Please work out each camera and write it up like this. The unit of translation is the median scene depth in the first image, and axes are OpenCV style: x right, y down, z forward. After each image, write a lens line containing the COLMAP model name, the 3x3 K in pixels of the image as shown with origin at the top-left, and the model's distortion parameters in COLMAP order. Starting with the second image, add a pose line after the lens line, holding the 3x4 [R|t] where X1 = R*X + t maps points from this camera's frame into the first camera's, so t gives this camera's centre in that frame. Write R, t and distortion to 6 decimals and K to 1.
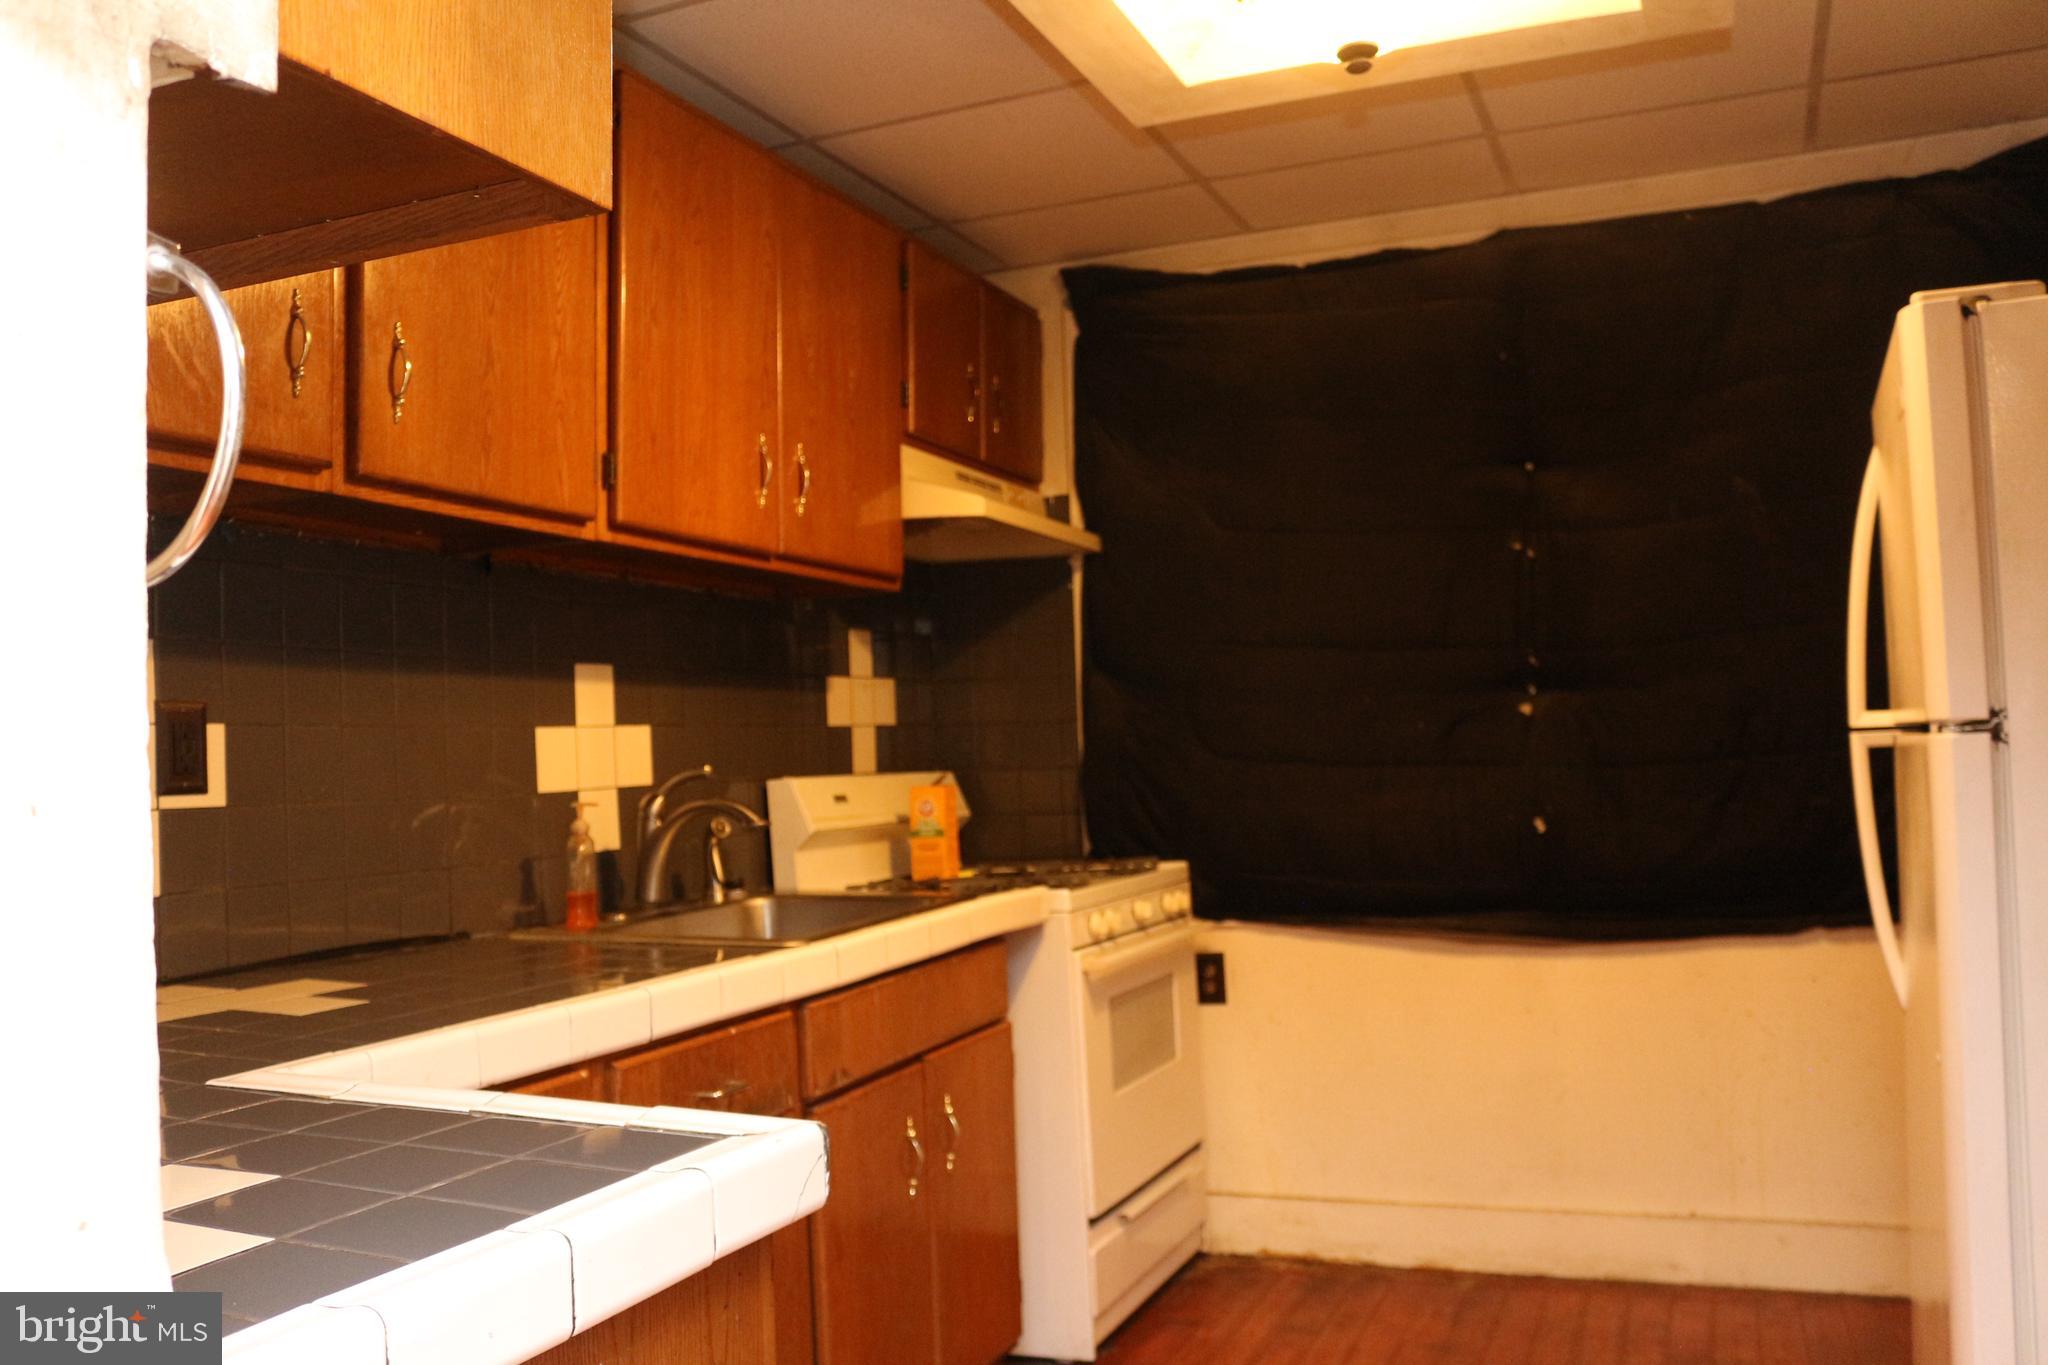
lens RADIAL K [[1691.6, 0, 1024.0], [0, 1691.6, 682.5], [0, 0, 1]] dist [-0.164704, 0.142270]
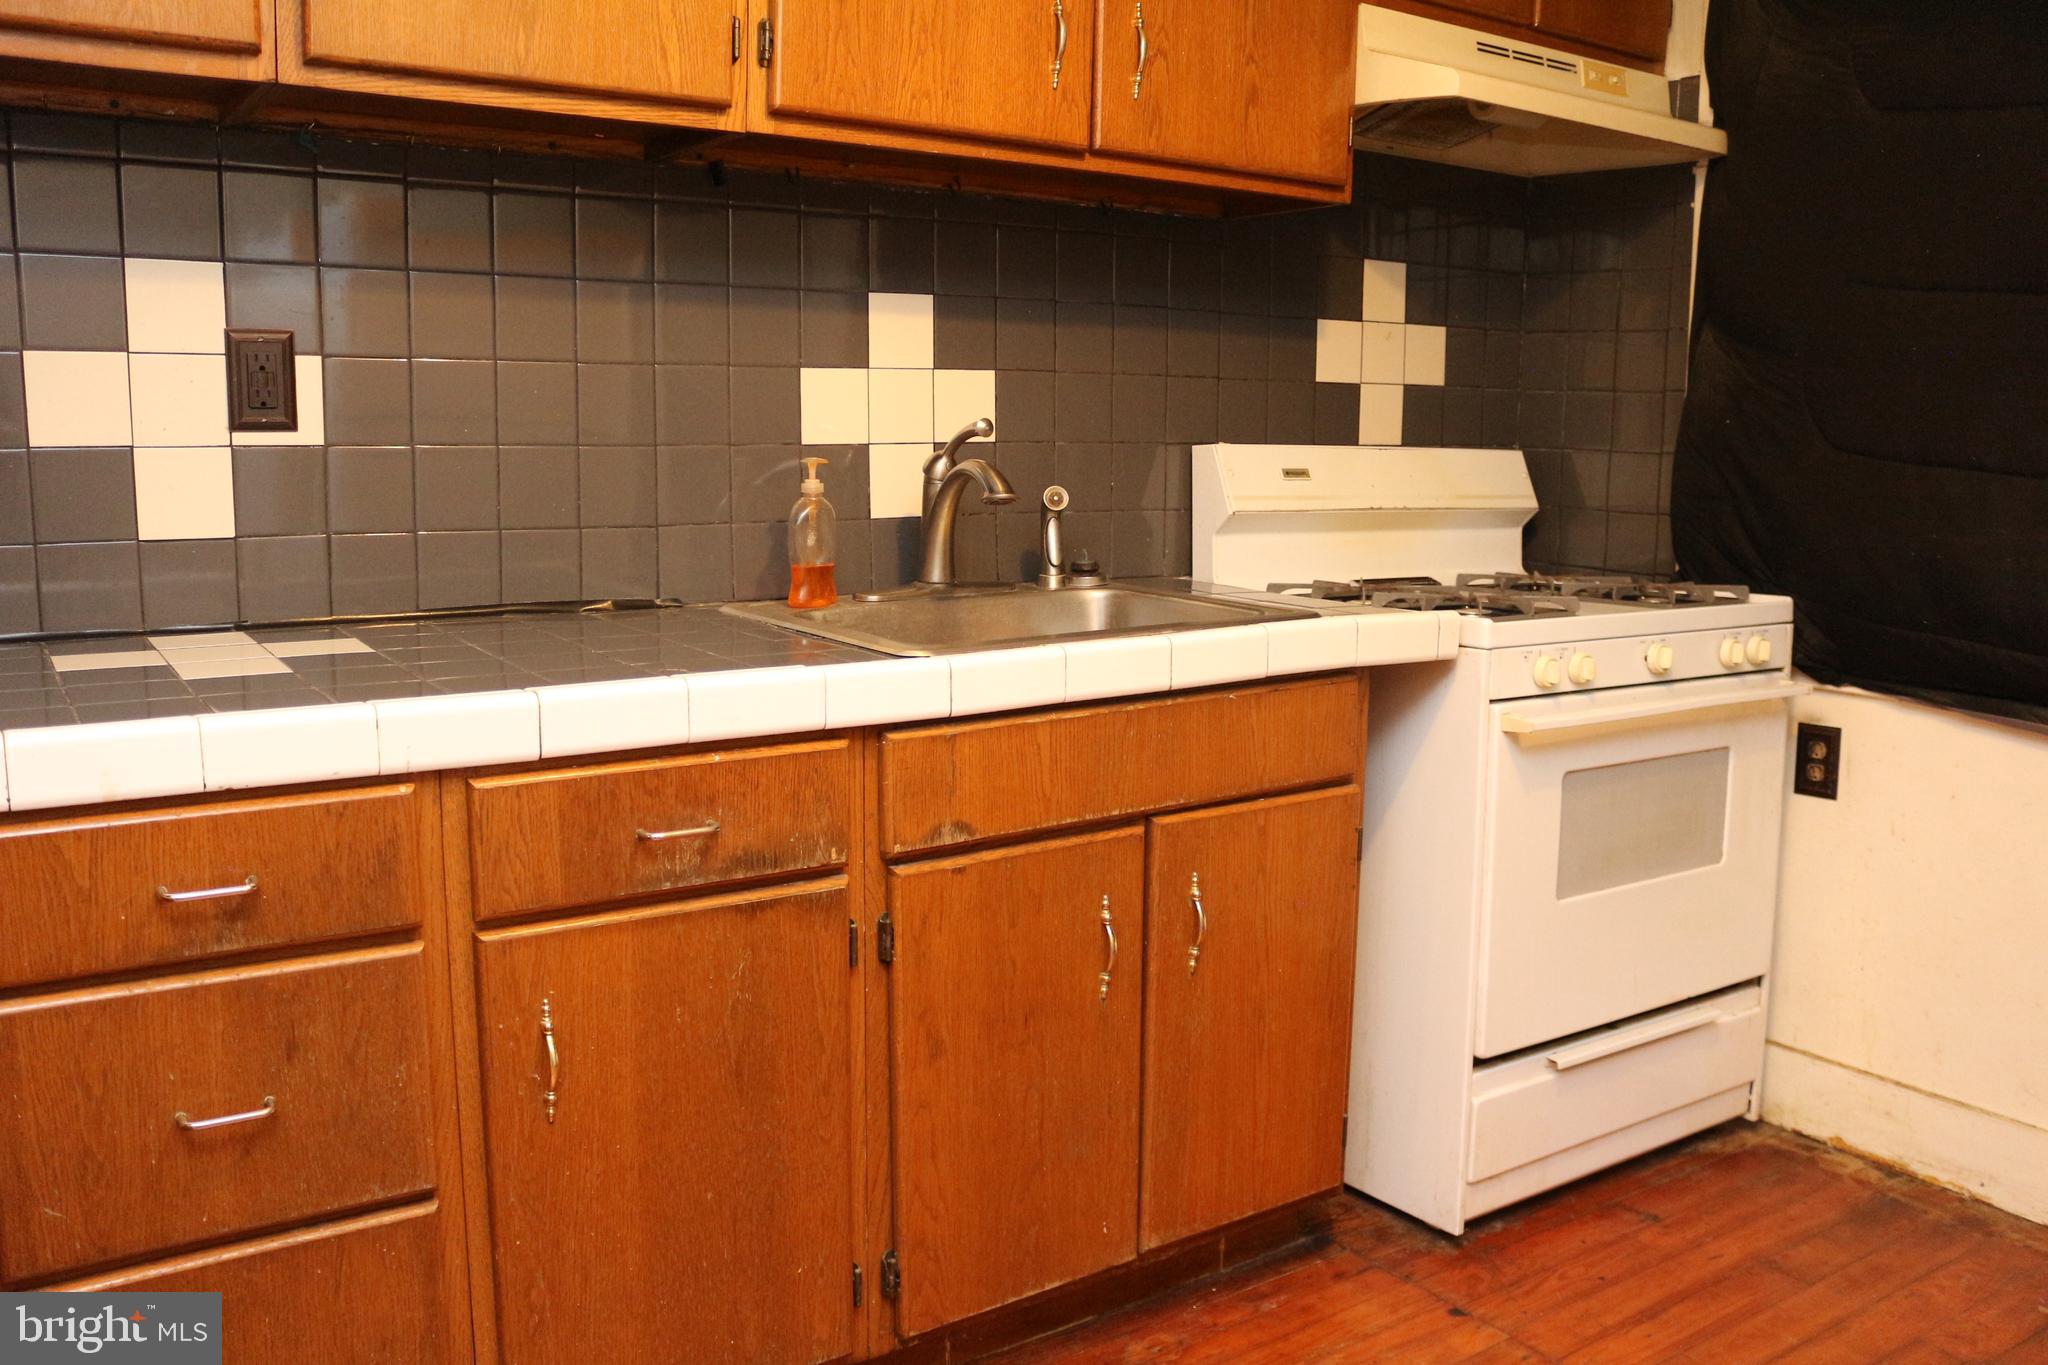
lens RADIAL K [[1691.6, 0, 1024.0], [0, 1691.6, 682.5], [0, 0, 1]] dist [-0.164704, 0.142270]
pose [[0.834566, 0.126252, -0.536246, 0.224226], [-0.017469, 0.978961, 0.203297, 0.006849], [0.550631, -0.160298, 0.819213, 0.270669]]
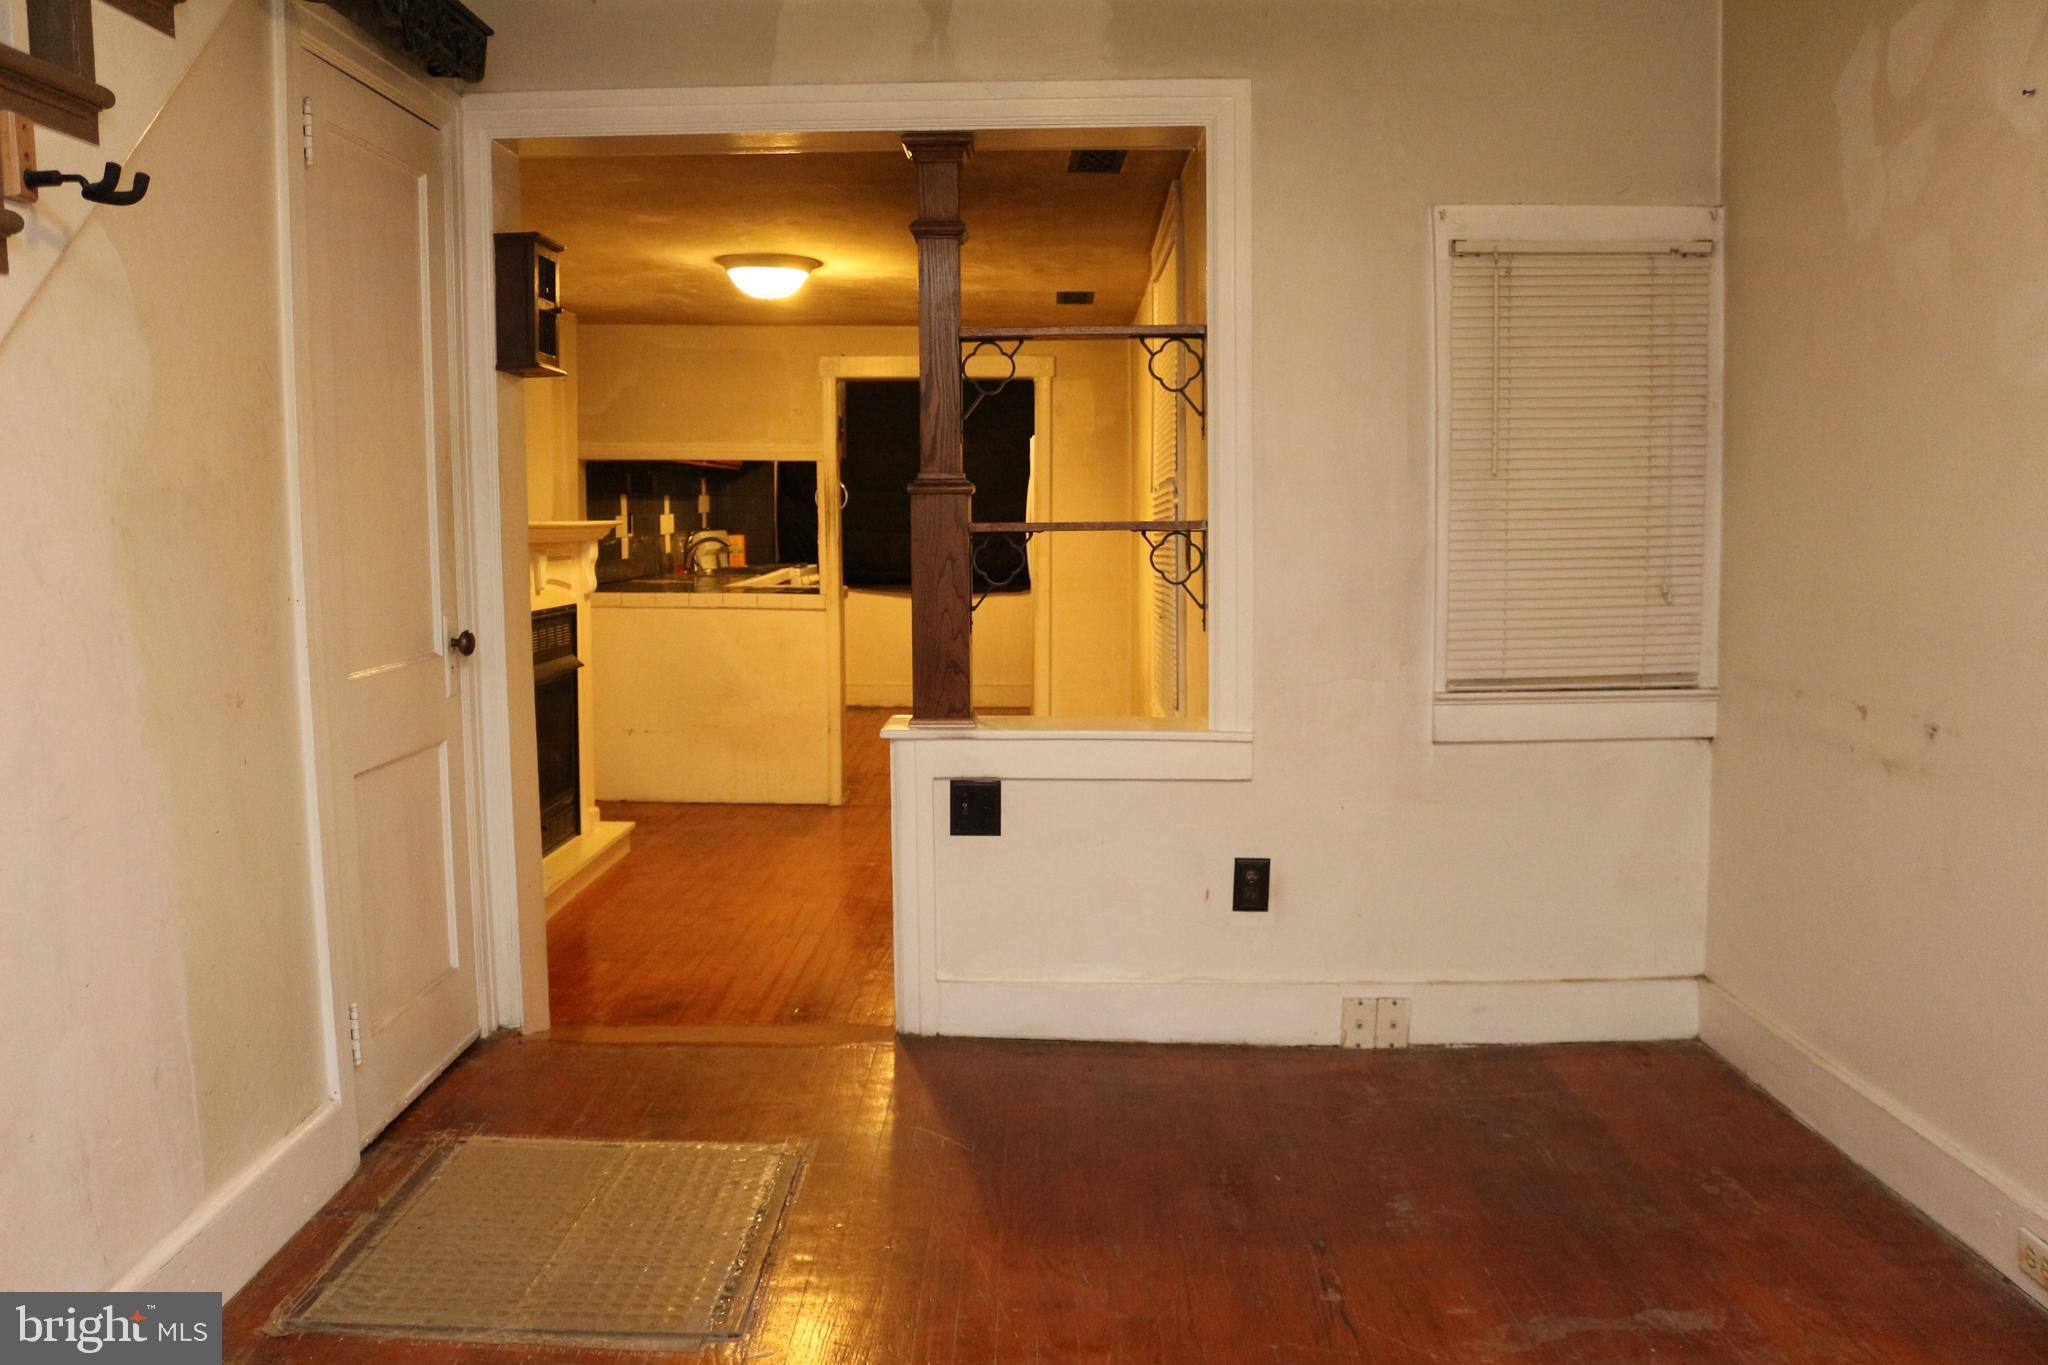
lens RADIAL K [[1691.6, 0, 1024.0], [0, 1691.6, 682.5], [0, 0, 1]] dist [-0.164704, 0.142270]
pose [[0.926180, -0.008609, 0.376983, -0.645399], [-0.045677, 0.989816, 0.134825, -0.093262], [-0.374305, -0.142092, 0.916355, -1.710082]]
